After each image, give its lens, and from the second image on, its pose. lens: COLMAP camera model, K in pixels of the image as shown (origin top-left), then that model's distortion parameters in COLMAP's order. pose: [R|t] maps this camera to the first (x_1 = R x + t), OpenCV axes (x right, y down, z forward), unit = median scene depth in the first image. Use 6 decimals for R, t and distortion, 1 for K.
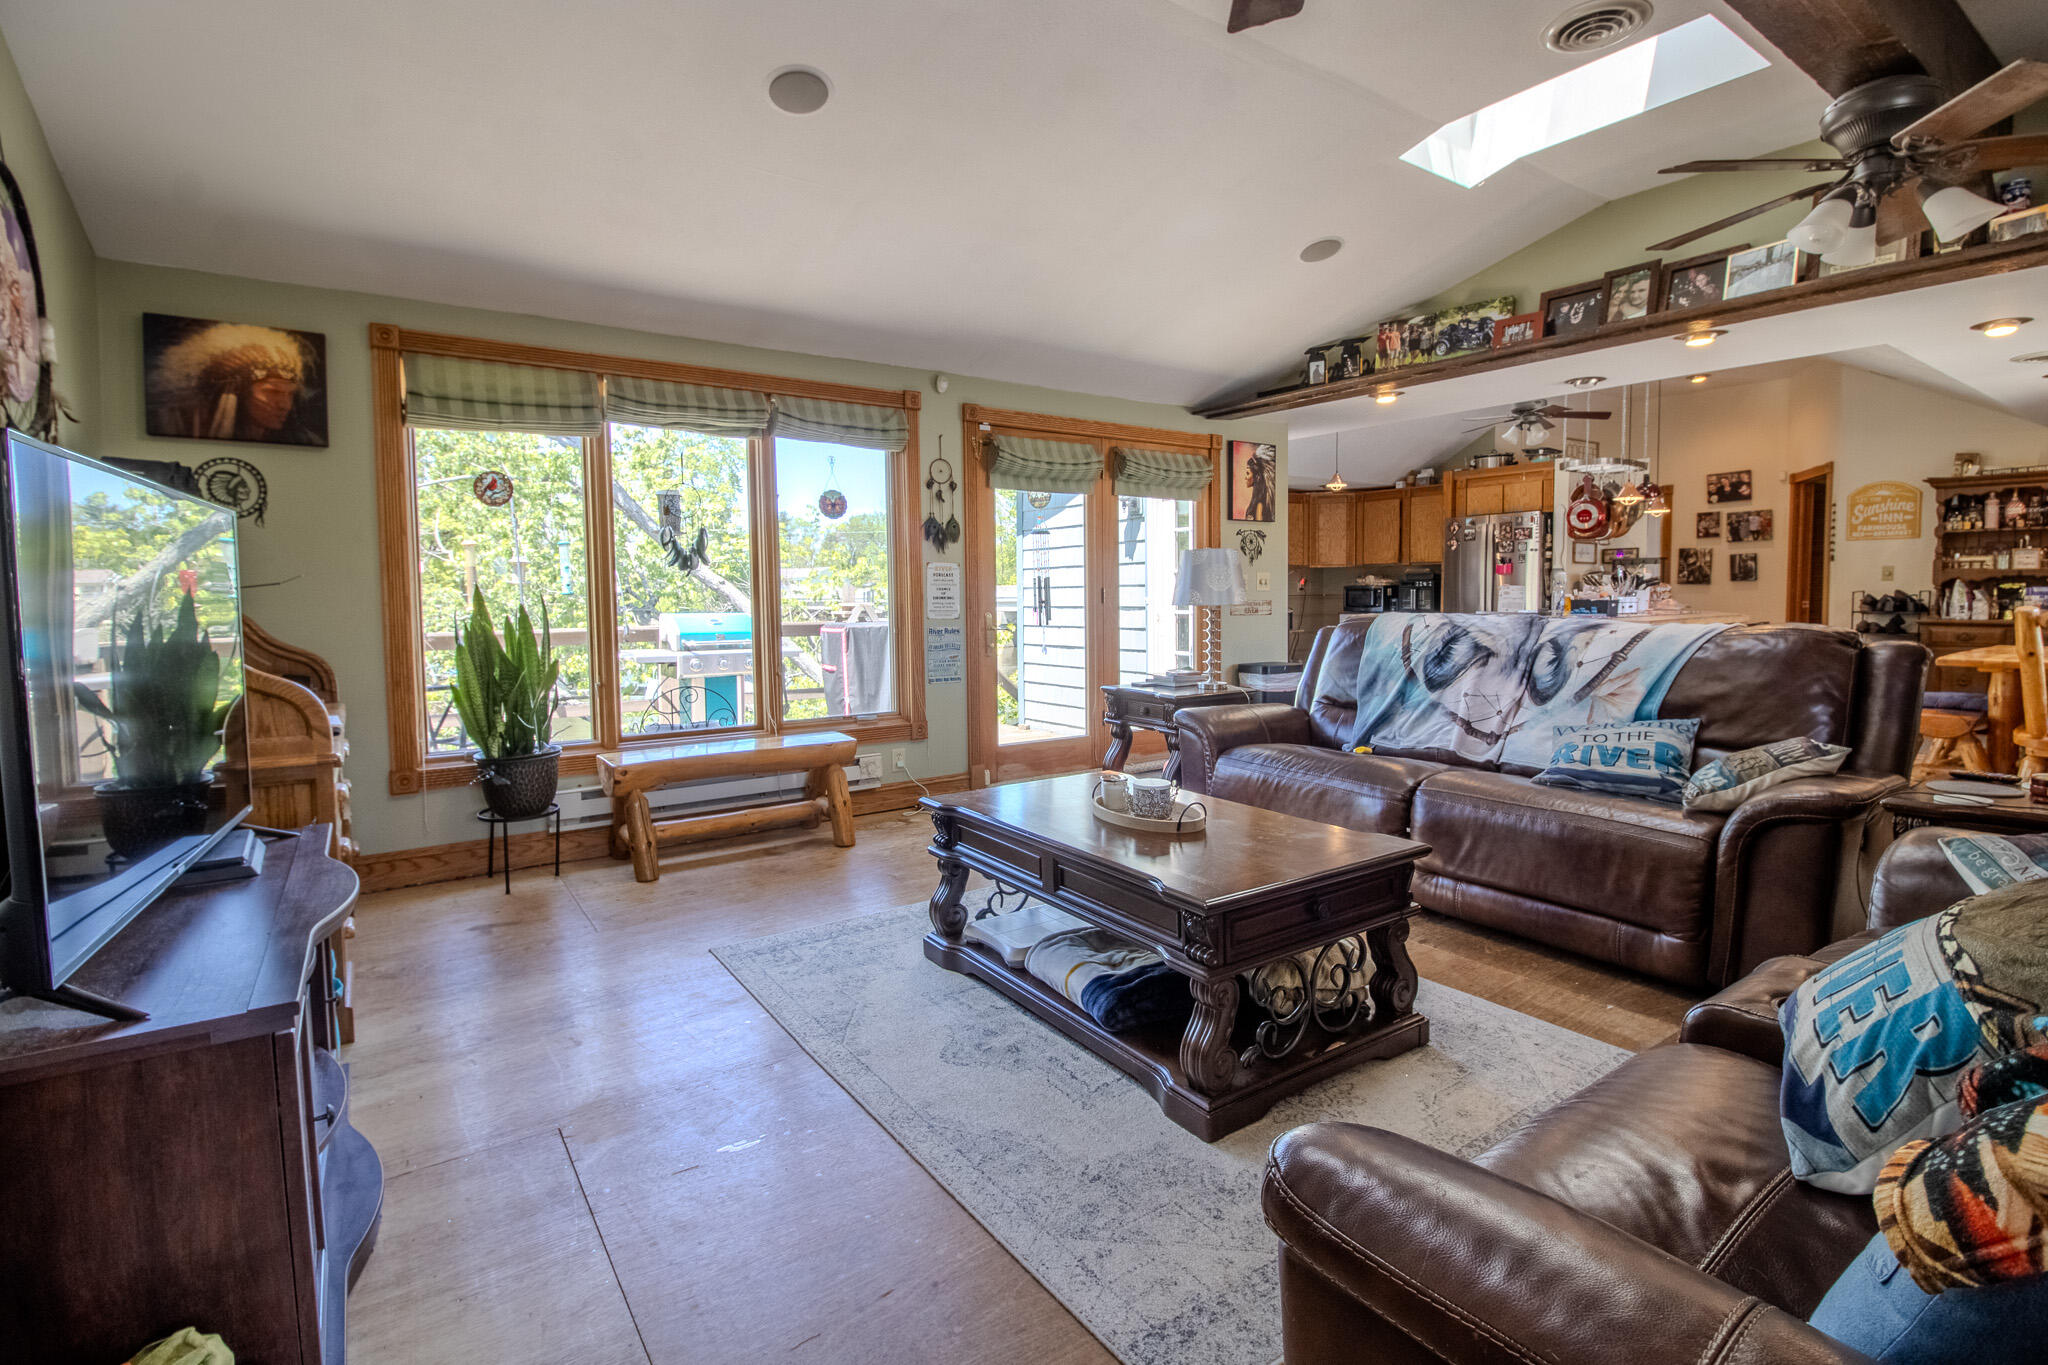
lens RADIAL K [[951.0, 0, 1026.0], [0, 951.0, 651.6], [0, 0, 1]] dist [-0.008467, -0.009051]
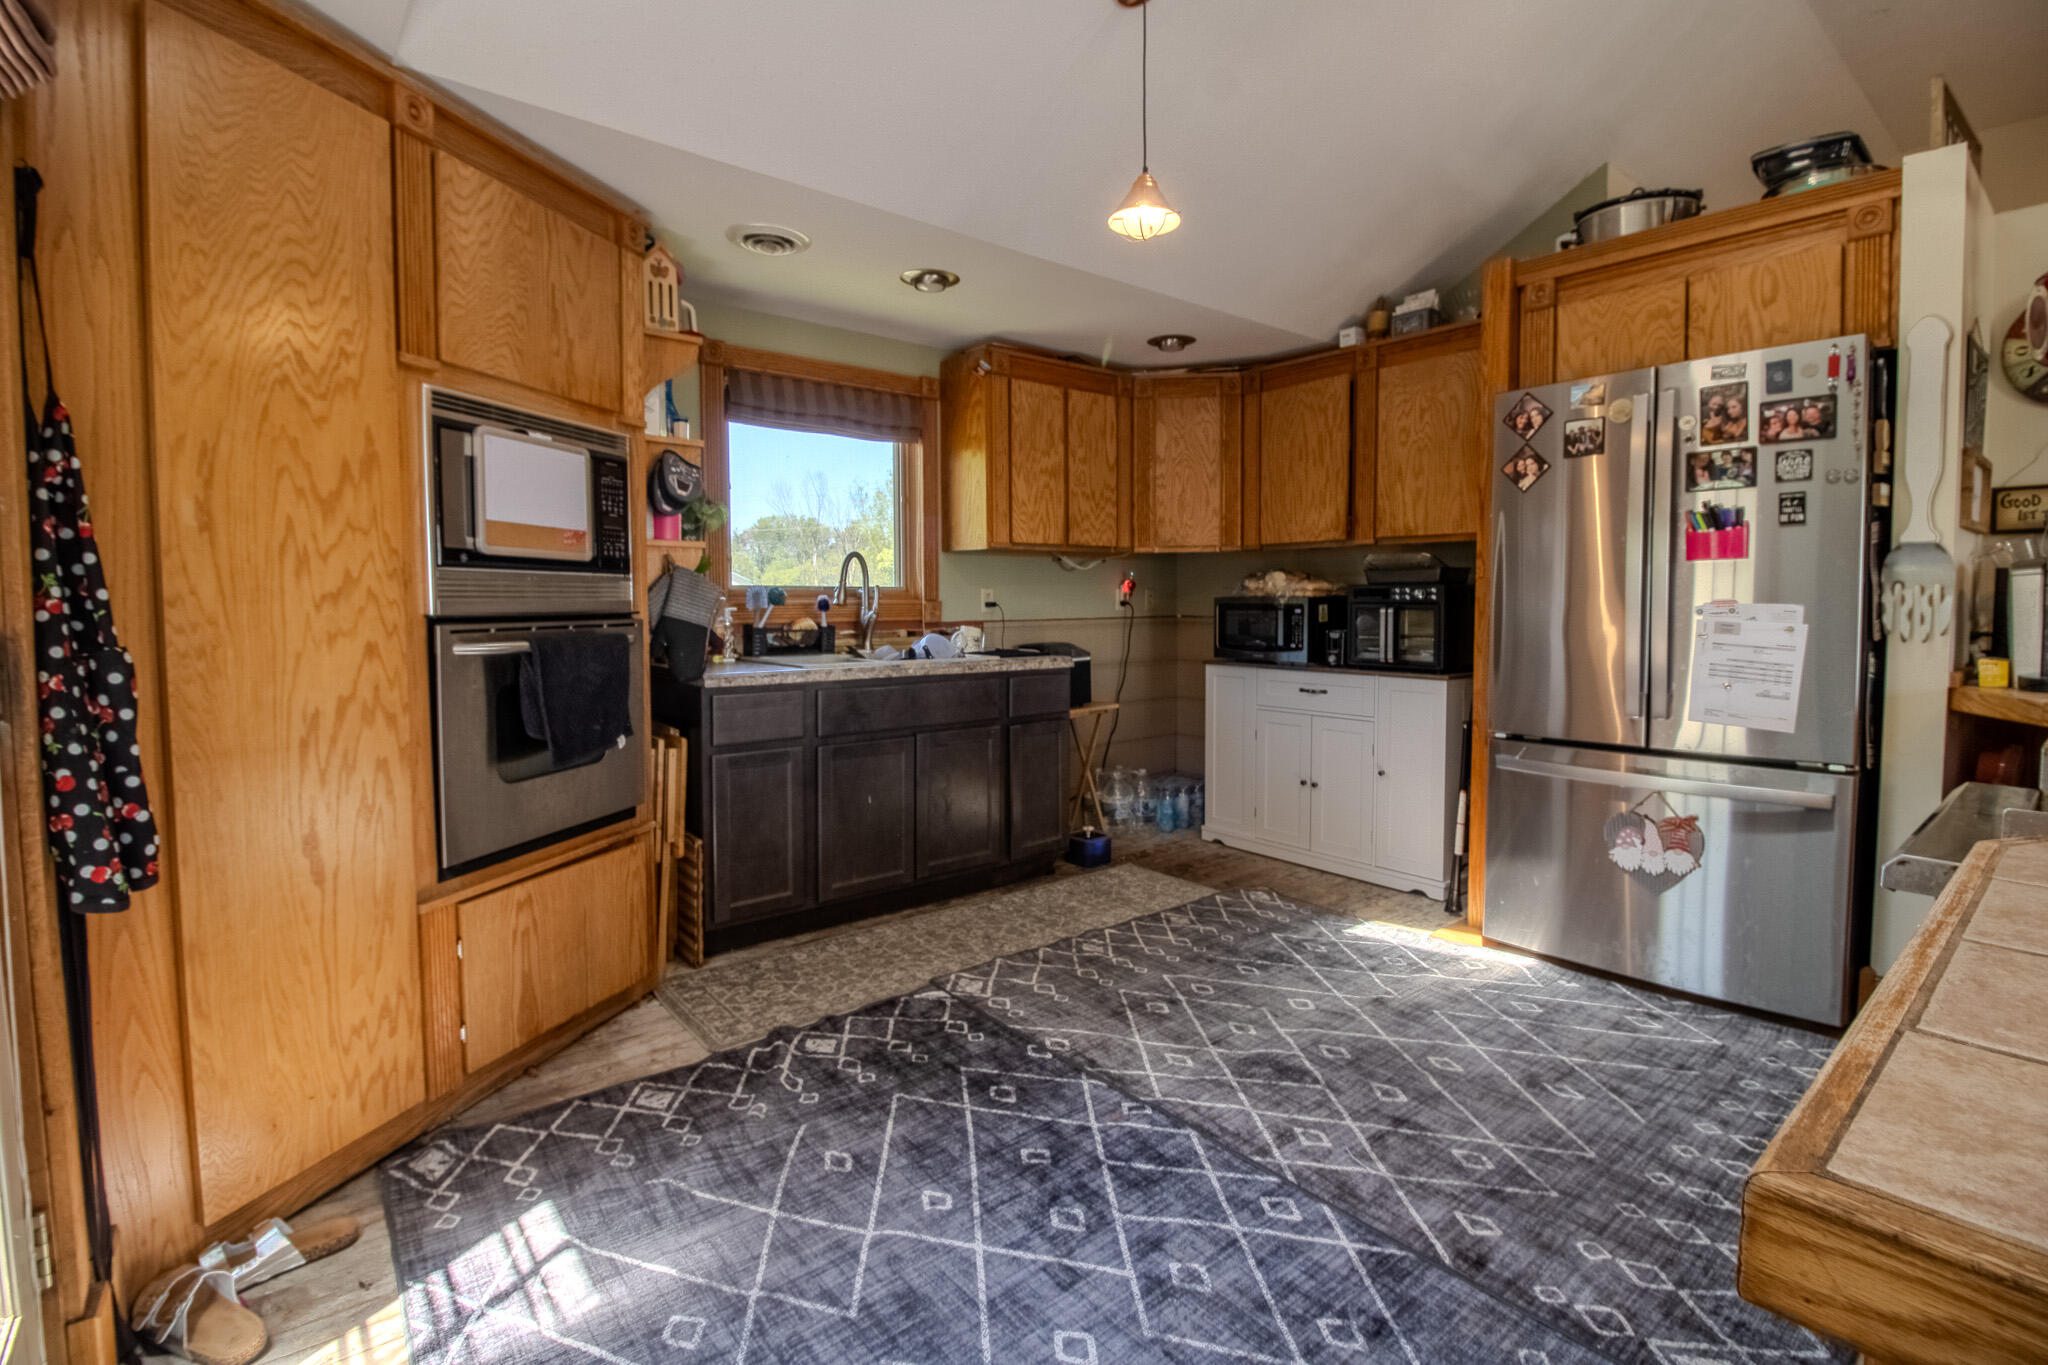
lens RADIAL K [[951.0, 0, 1026.0], [0, 951.0, 651.6], [0, 0, 1]] dist [-0.008467, -0.009051]
pose [[0.997068, 0.001624, 0.076508, 0.370470], [-0.001355, 0.999993, -0.003565, -0.073280], [-0.076514, 0.003451, 0.997063, 0.993818]]
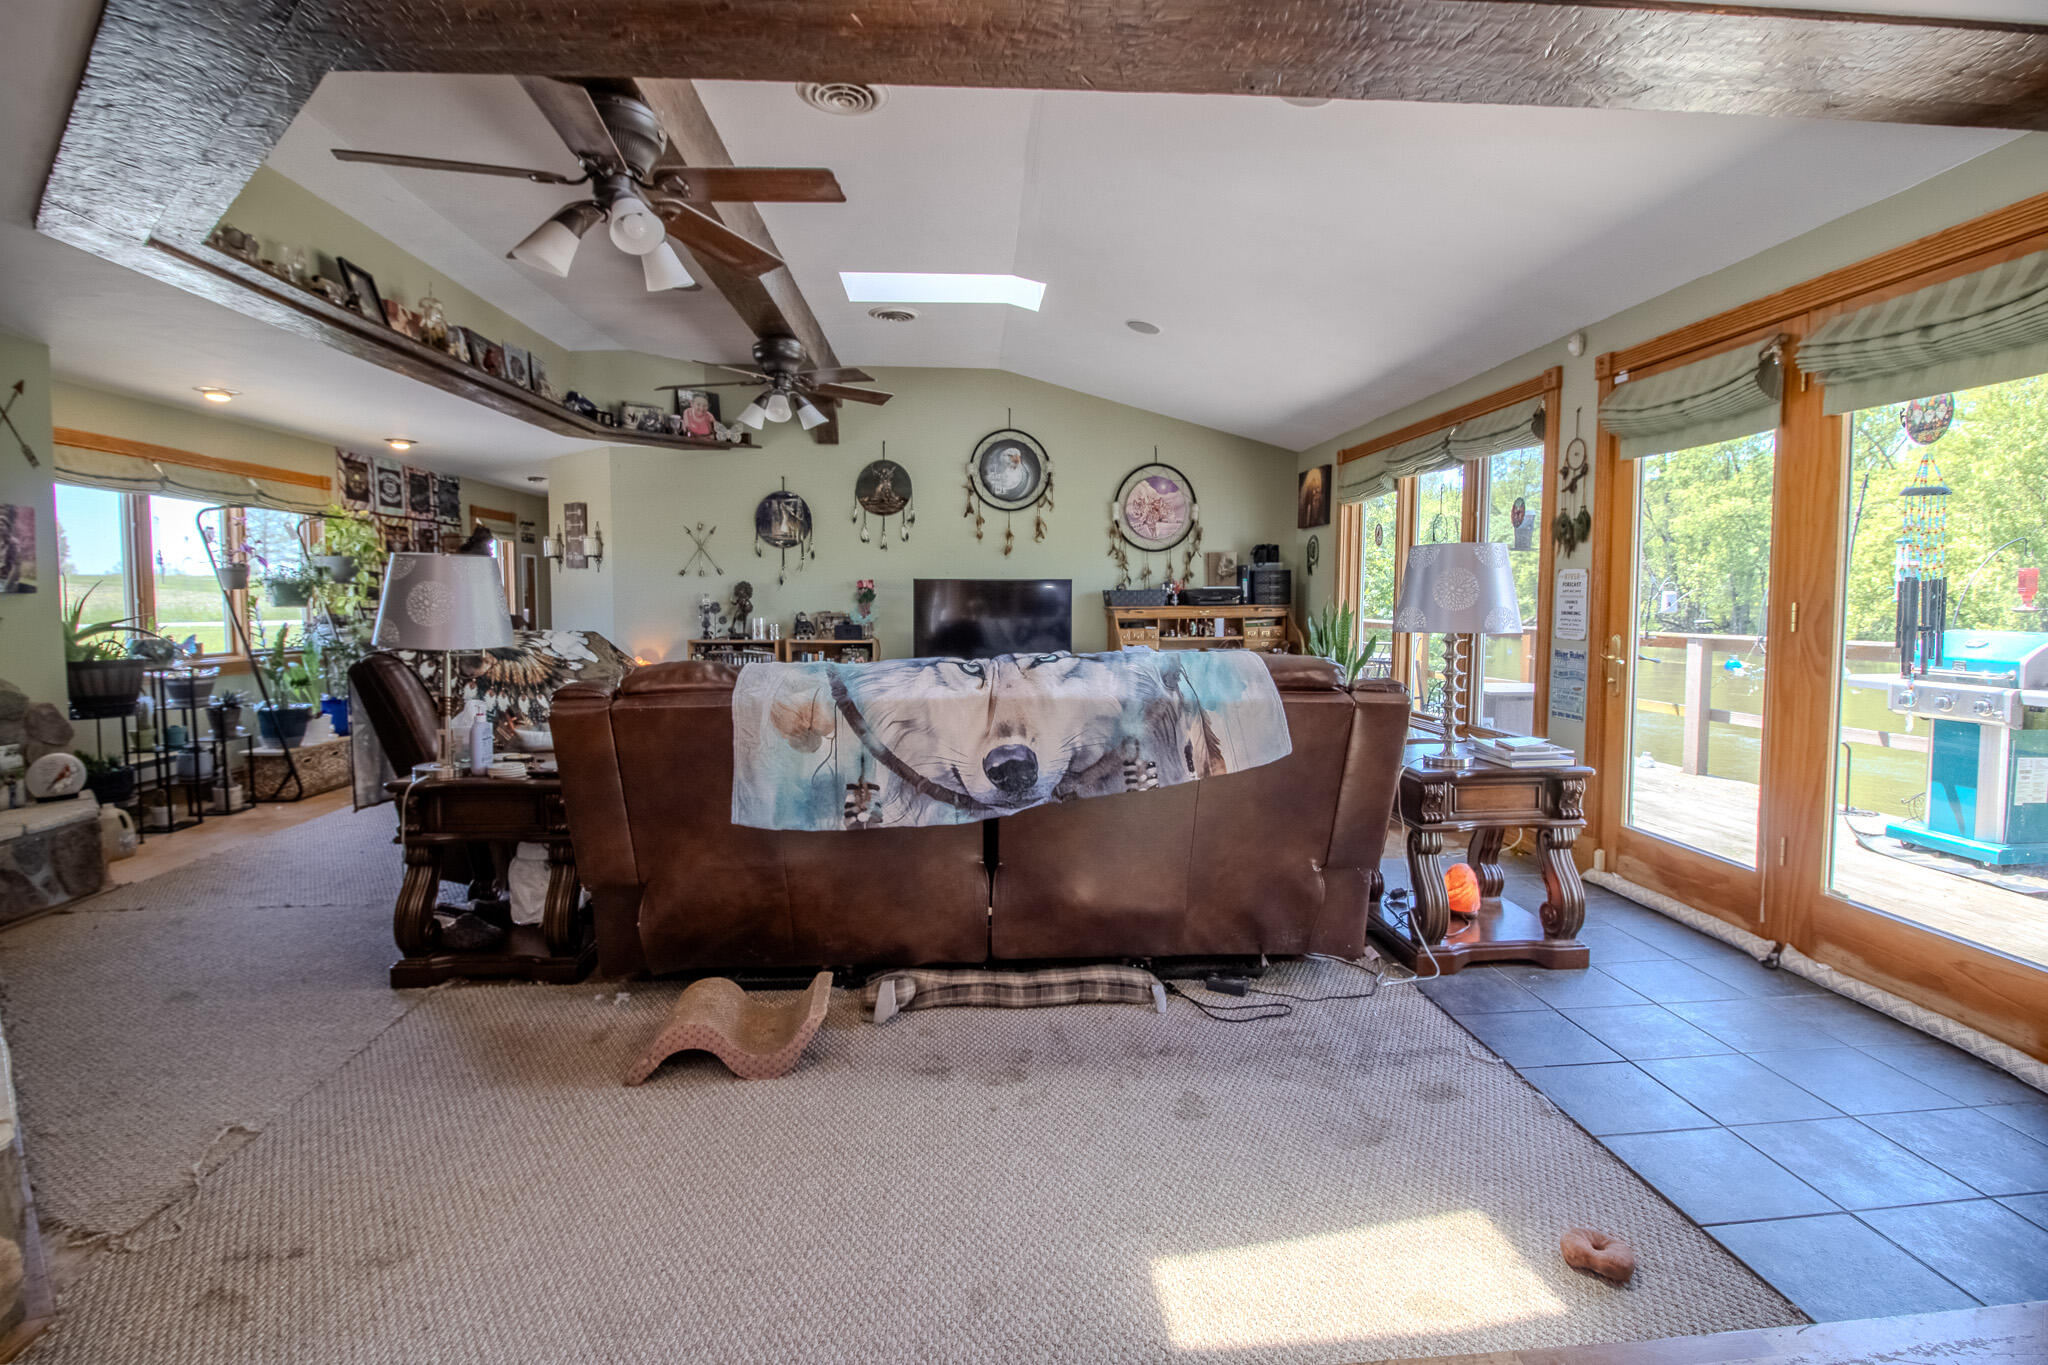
lens RADIAL K [[951.0, 0, 1026.0], [0, 951.0, 651.6], [0, 0, 1]] dist [-0.008467, -0.009051]
pose [[-0.503995, 0.056547, -0.861853, 0.658900], [-0.045964, 0.994685, 0.092141, -0.060732], [0.862482, 0.086053, -0.498717, 0.799331]]
